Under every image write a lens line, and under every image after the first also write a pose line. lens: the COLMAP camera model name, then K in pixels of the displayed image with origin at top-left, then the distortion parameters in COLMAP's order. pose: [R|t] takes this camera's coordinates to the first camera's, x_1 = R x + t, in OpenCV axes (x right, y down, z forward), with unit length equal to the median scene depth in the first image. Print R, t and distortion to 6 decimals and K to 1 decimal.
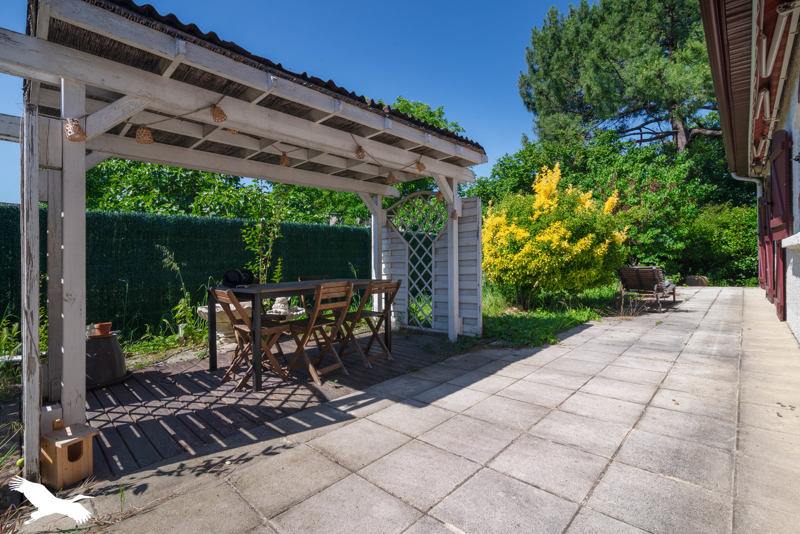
lens RADIAL K [[364.3, 0, 399.4], [0, 364.3, 266.4], [0, 0, 1]] dist [-0.004149, 0.000433]
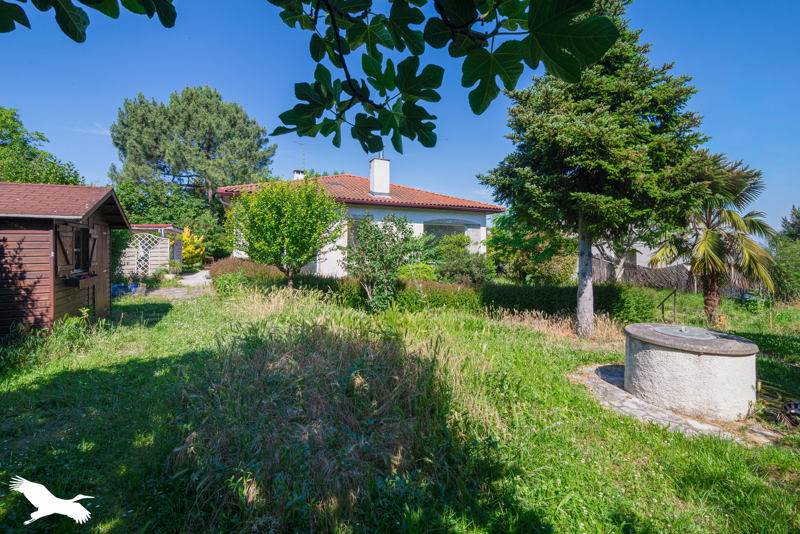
lens RADIAL K [[364.3, 0, 399.5], [0, 364.3, 266.2], [0, 0, 1]] dist [-0.004149, 0.000433]
pose [[0.408128, 0.004824, 0.912912, -2.038526], [-0.003557, 0.999987, -0.003694, 0.103157], [-0.912918, -0.001740, 0.408140, -2.419107]]
